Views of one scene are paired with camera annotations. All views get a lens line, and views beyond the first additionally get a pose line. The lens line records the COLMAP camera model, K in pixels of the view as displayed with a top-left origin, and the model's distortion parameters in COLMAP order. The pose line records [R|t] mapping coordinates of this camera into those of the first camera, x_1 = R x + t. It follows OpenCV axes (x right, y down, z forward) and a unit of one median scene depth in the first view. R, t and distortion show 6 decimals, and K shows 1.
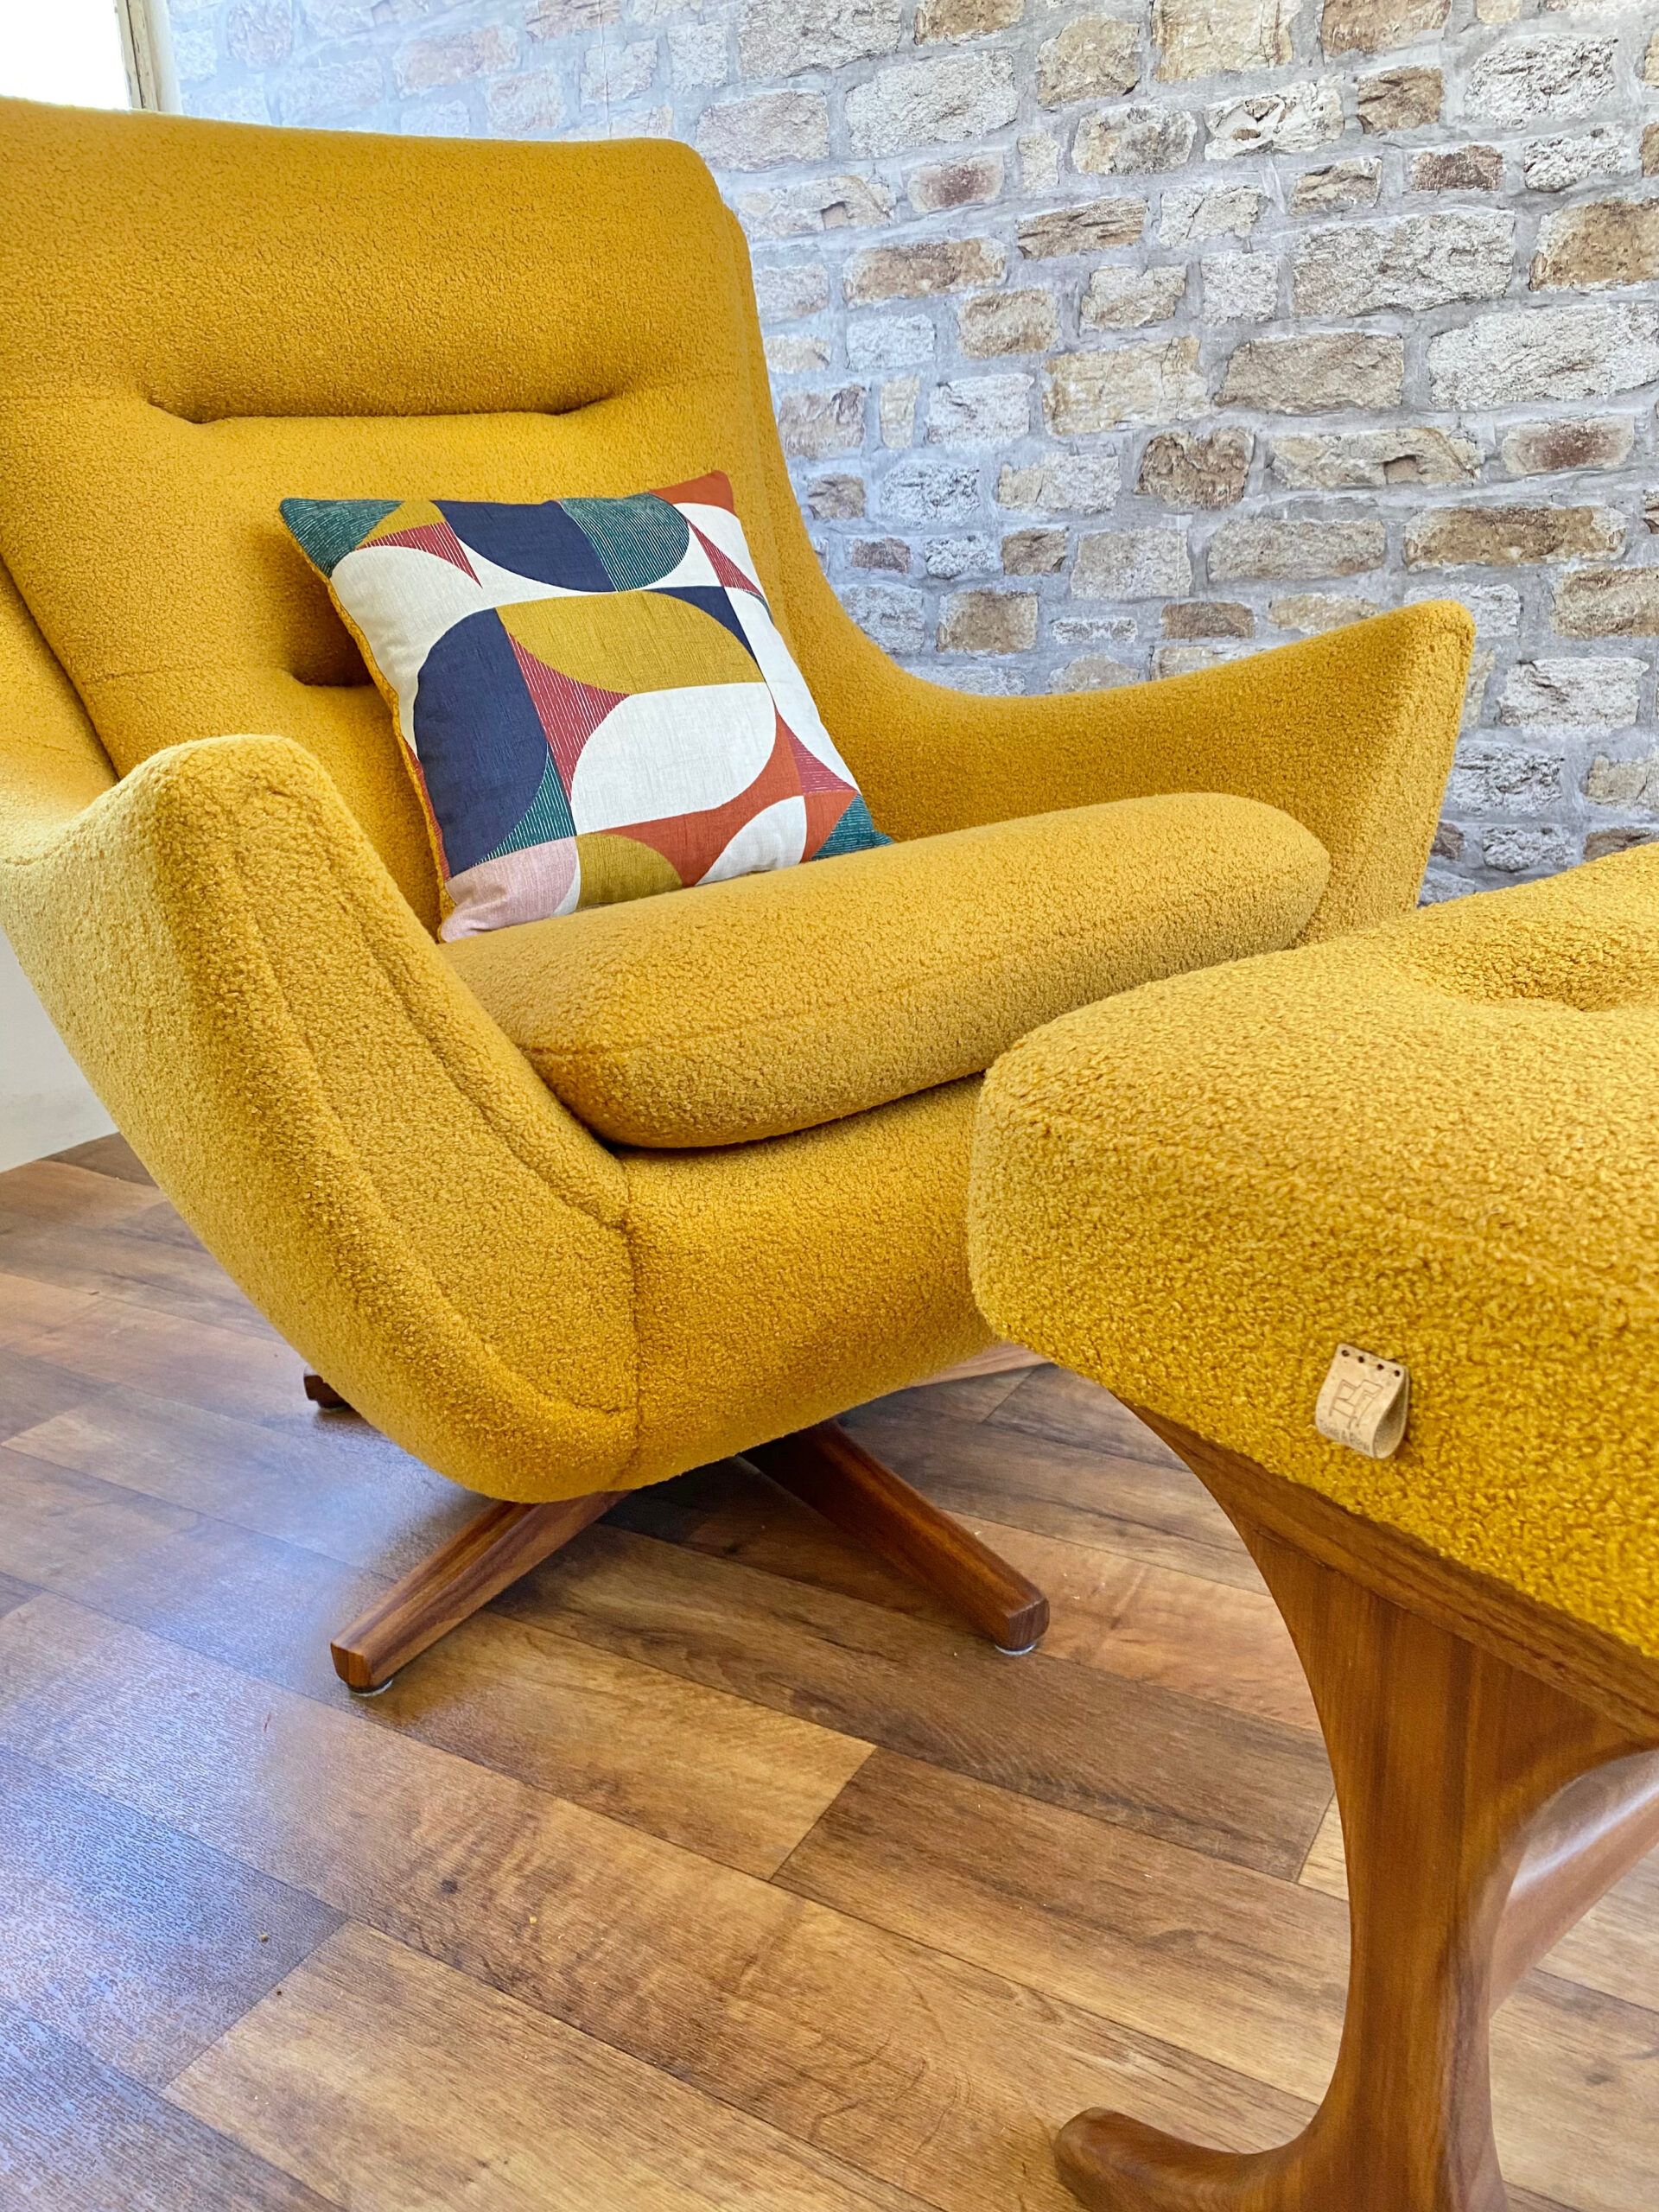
lens RADIAL K [[1697.5, 0, 830.7], [0, 1697.5, 1082.4], [0, 0, 1]] dist [-0.003487, 0.022924]
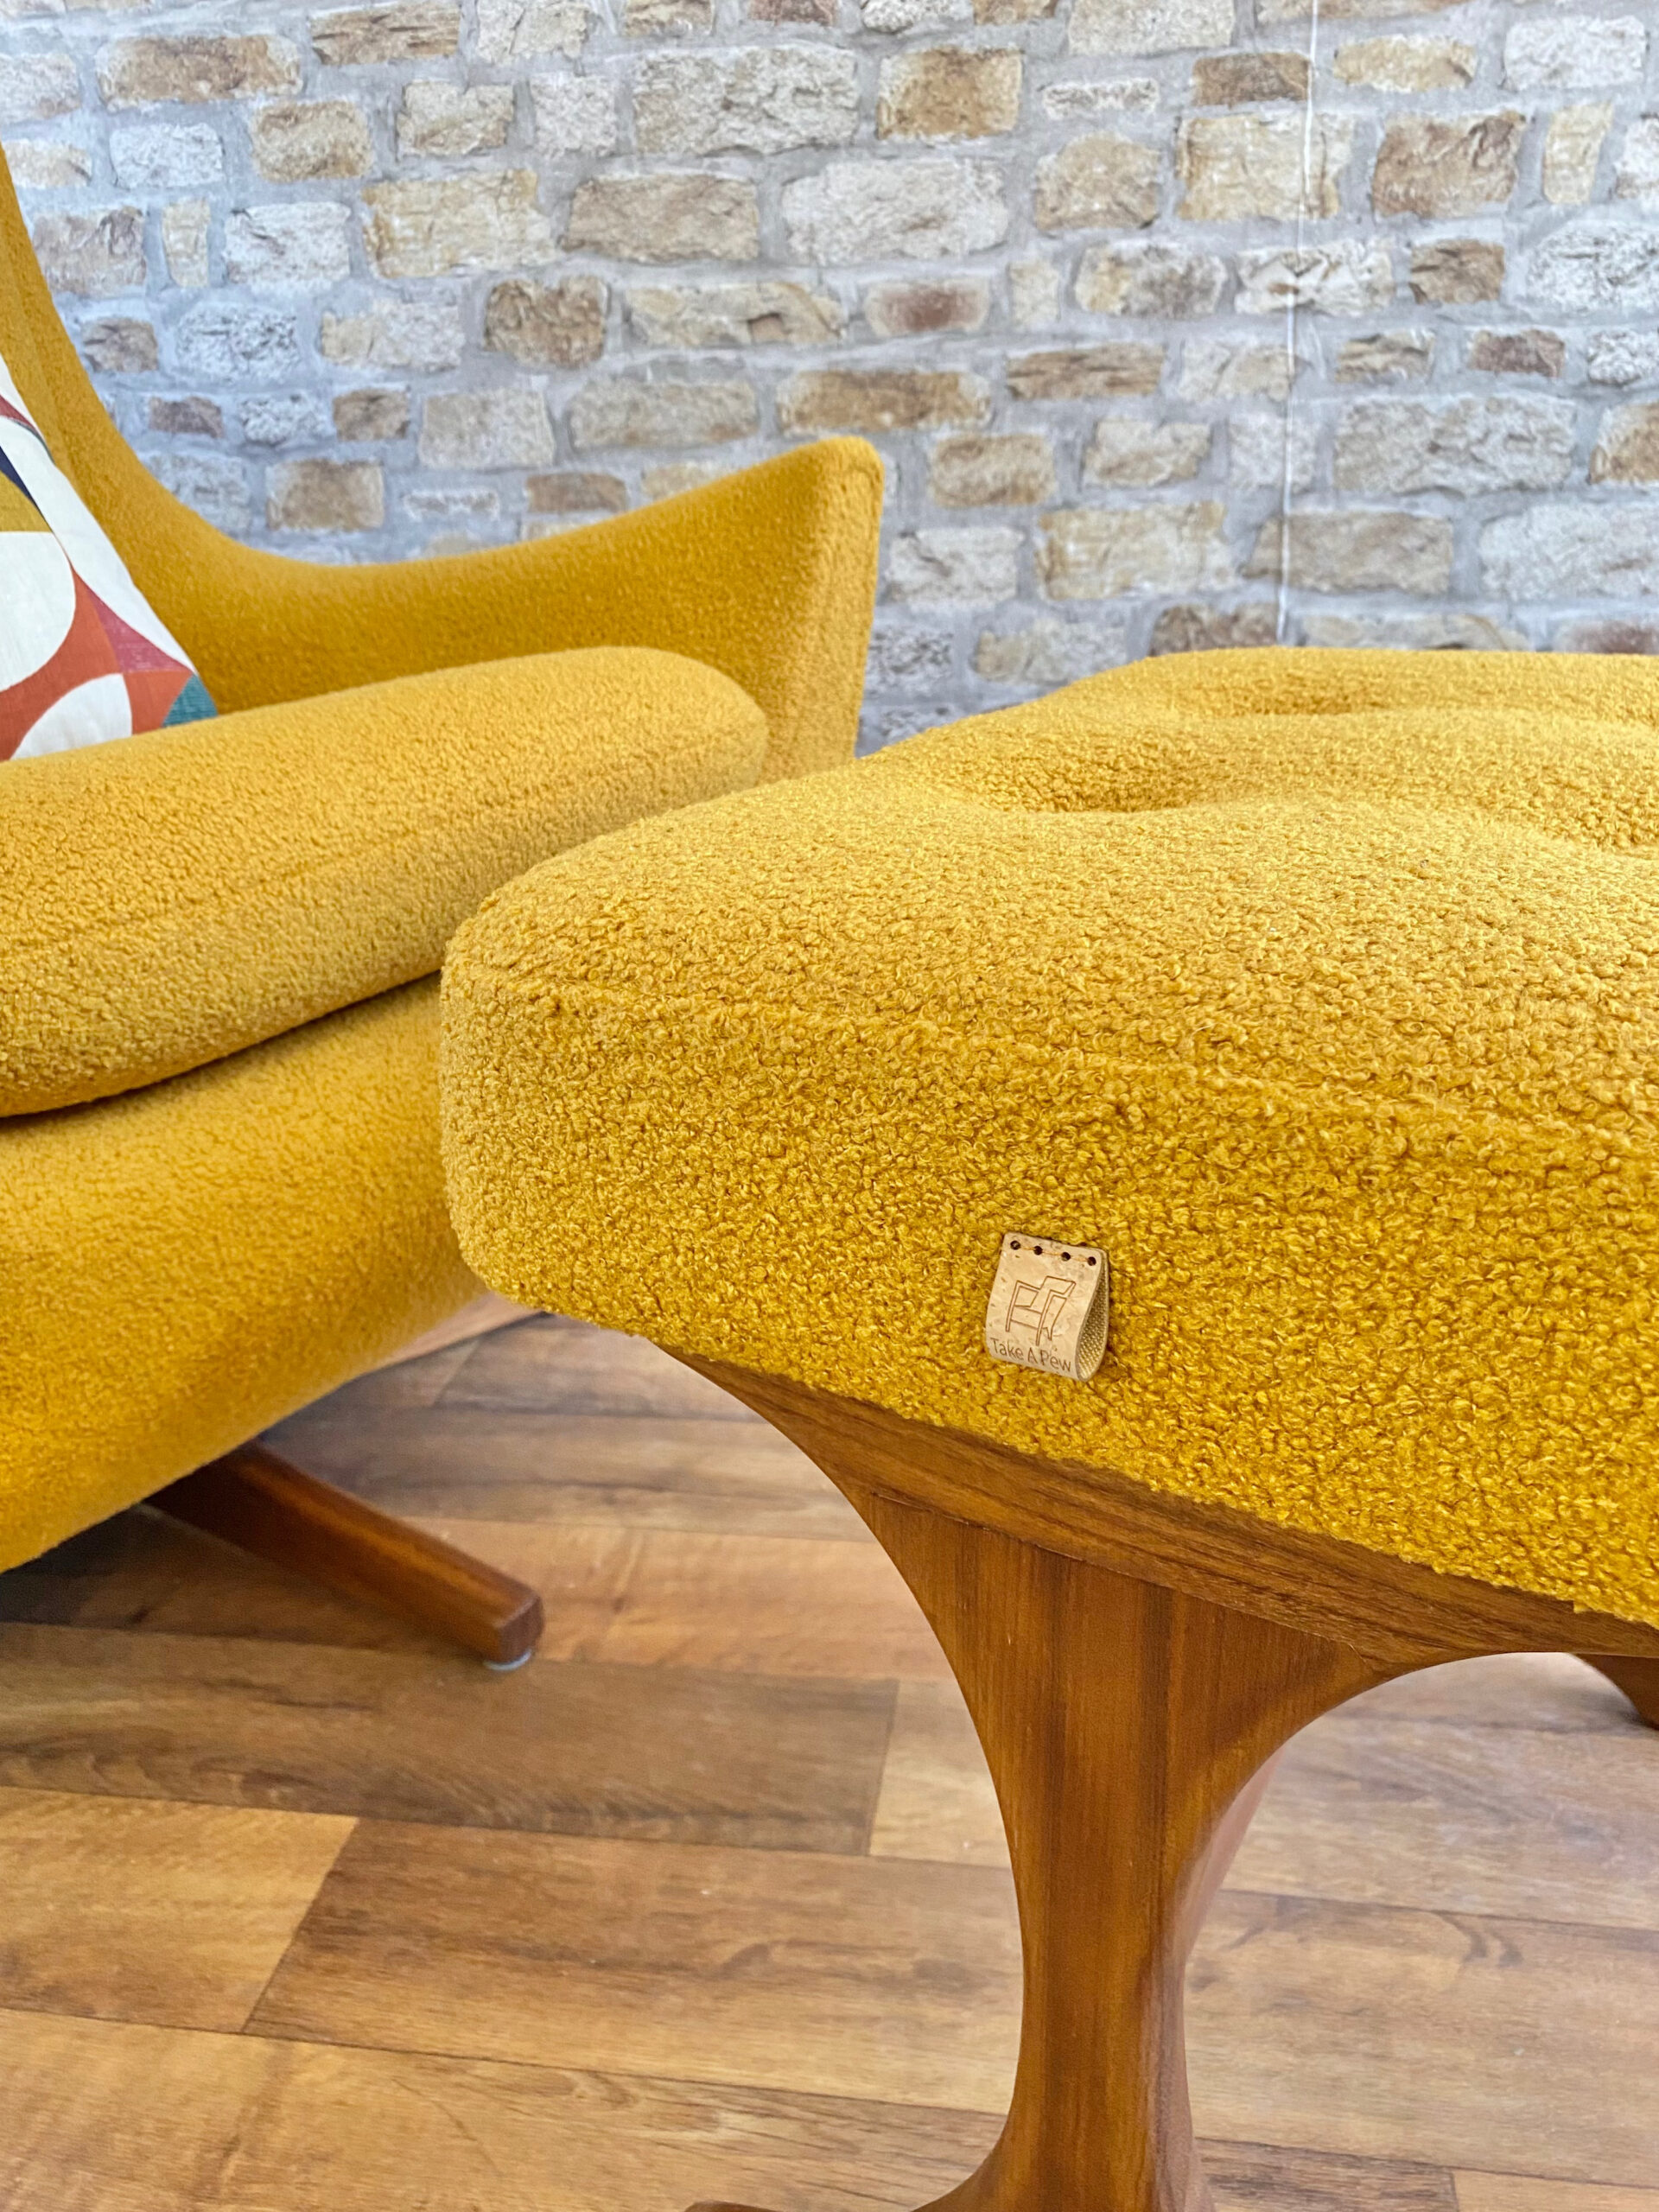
lens RADIAL K [[1707.5, 0, 848.6], [0, 1707.5, 1086.5], [0, 0, 1]] dist [-0.003315, 0.010931]
pose [[0.927652, -0.110629, 0.356684, -0.005854], [0.098870, 0.993788, 0.051095, 0.013888], [-0.360121, -0.012133, 0.932827, 0.102368]]
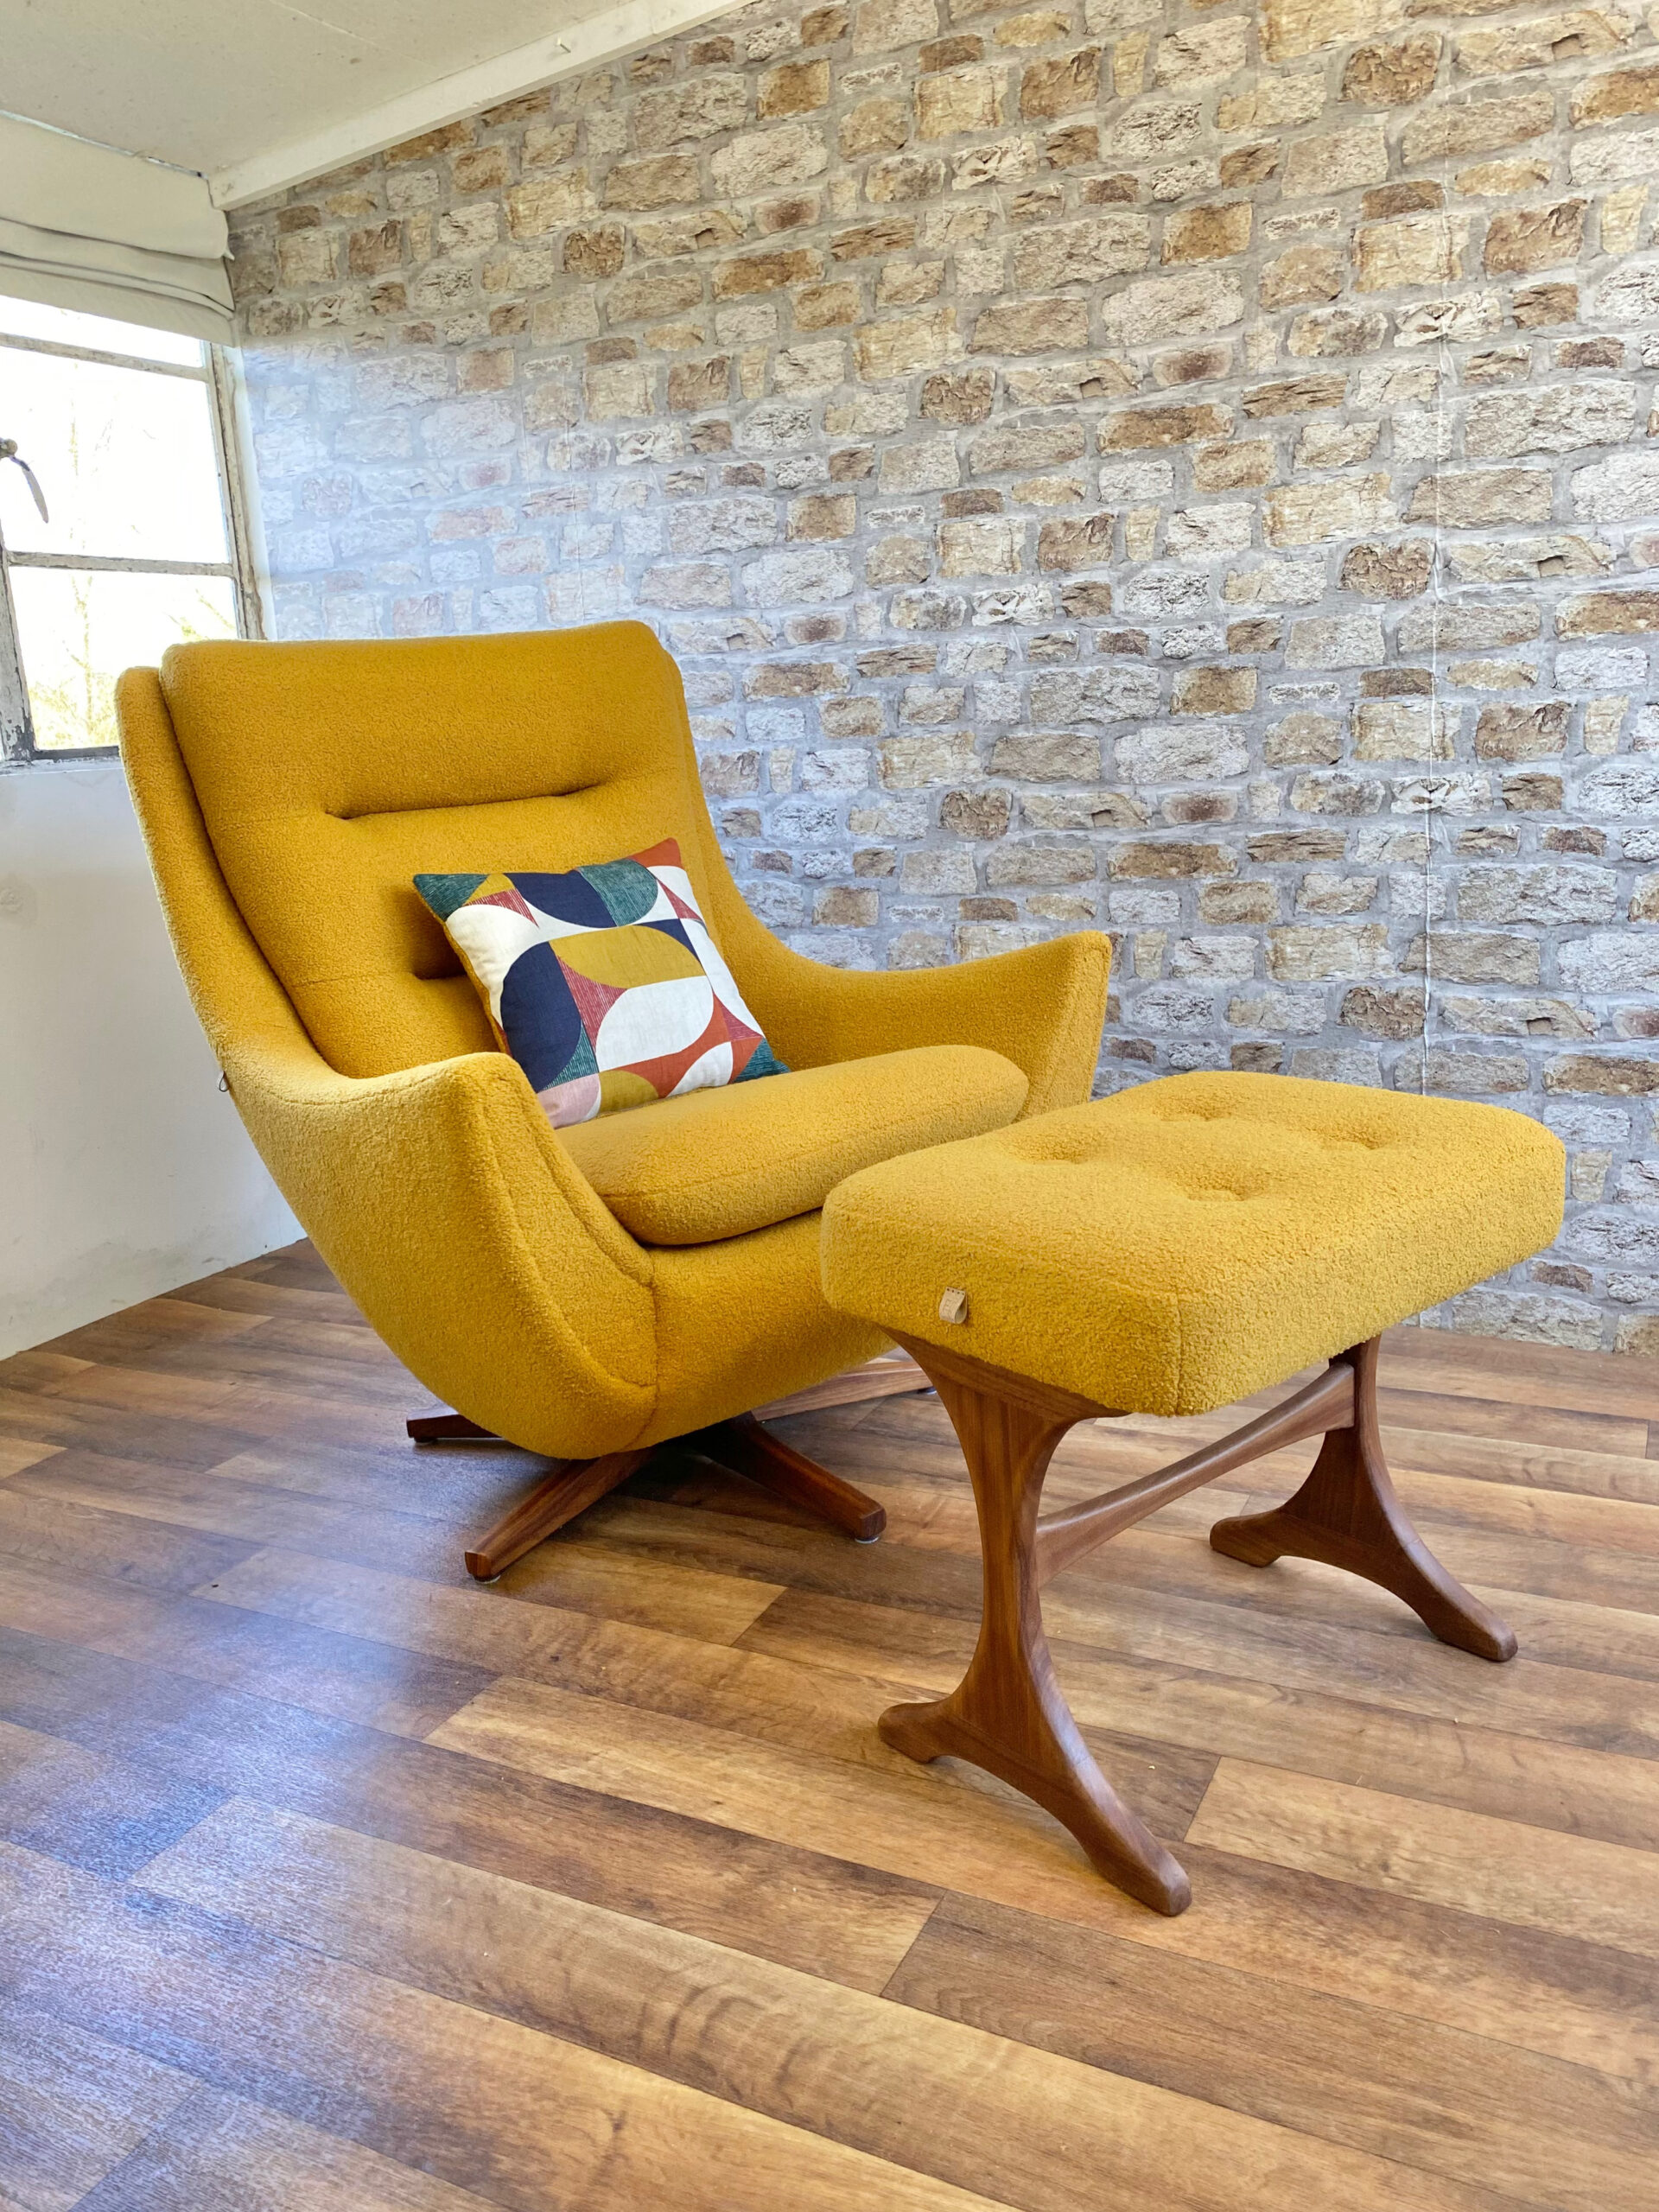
lens RADIAL K [[1697.5, 0, 830.7], [0, 1697.5, 1082.4], [0, 0, 1]] dist [-0.003487, 0.022924]
pose [[0.997939, -0.021984, 0.060287, -0.015712], [0.027529, 0.995309, -0.092749, 0.021902], [-0.057966, 0.094217, 0.993863, -0.548390]]
